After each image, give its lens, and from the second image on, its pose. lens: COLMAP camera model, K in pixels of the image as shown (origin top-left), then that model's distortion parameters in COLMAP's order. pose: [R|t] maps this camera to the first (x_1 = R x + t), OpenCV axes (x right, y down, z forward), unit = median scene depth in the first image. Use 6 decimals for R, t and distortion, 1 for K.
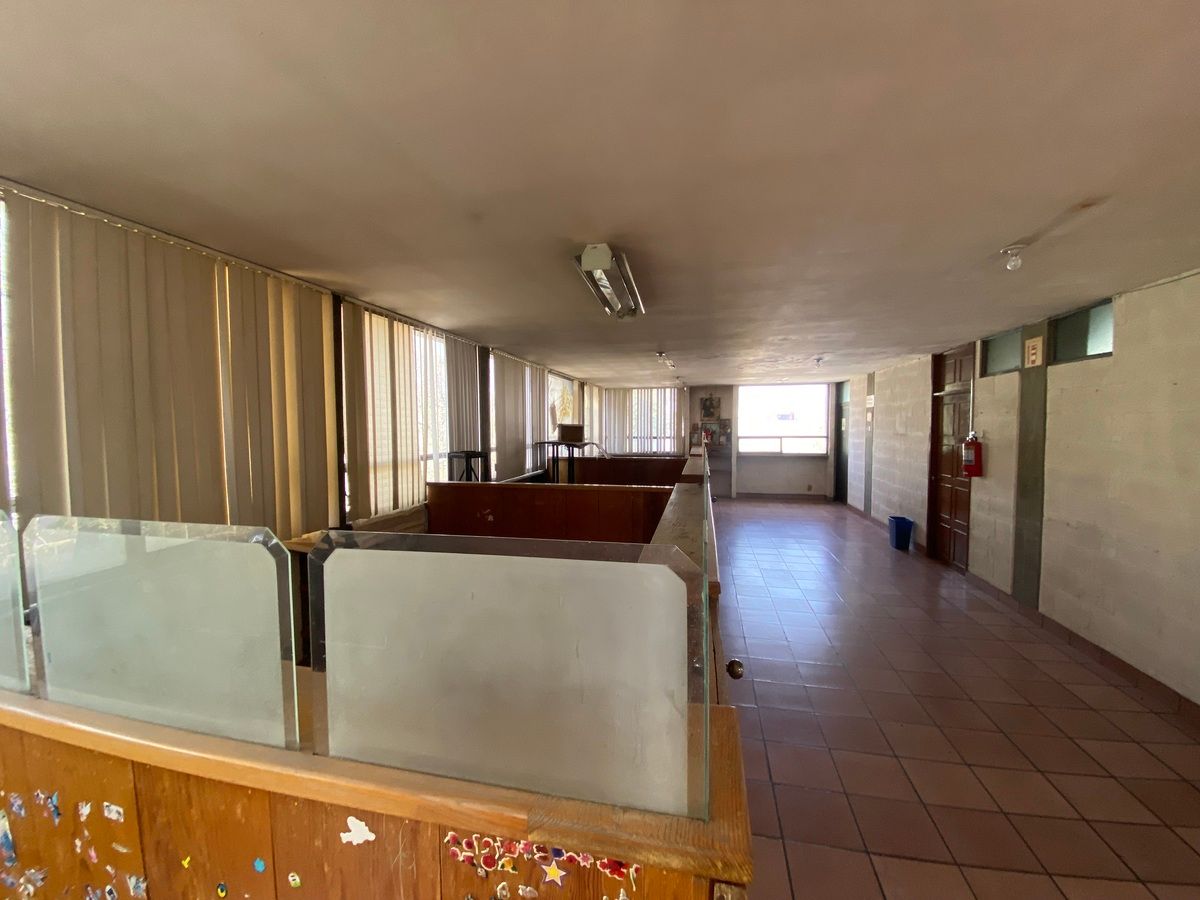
lens RADIAL K [[485.6, 0, 591.1], [0, 485.6, 449.5], [0, 0, 1]] dist [0.015706, -0.016624]
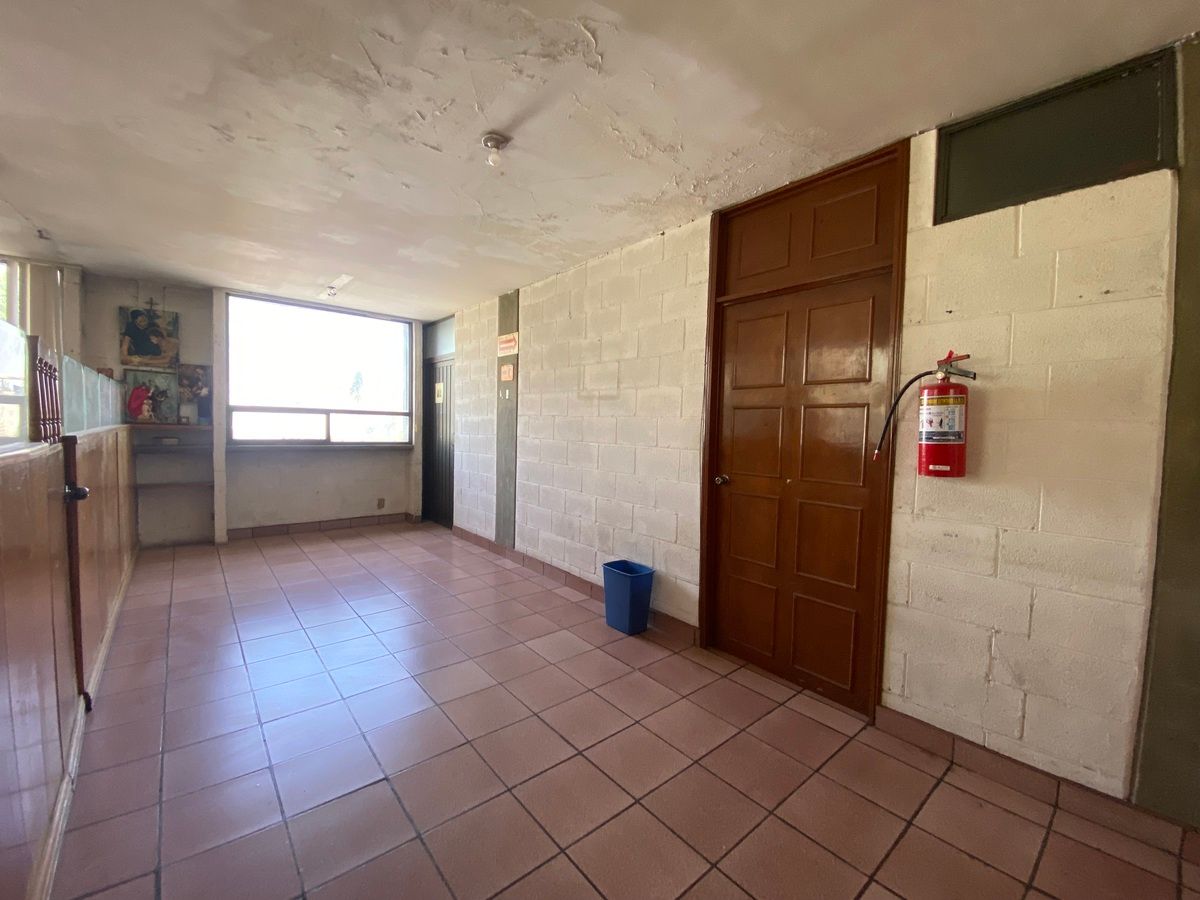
lens RADIAL K [[485.6, 0, 595.0], [0, 485.6, 452.6], [0, 0, 1]] dist [0.015706, -0.016624]
pose [[0.604297, -0.018875, 0.796535, 0.188679], [0.009218, 0.999818, 0.016698, 0.016579], [-0.796705, -0.002748, 0.604362, 0.586751]]
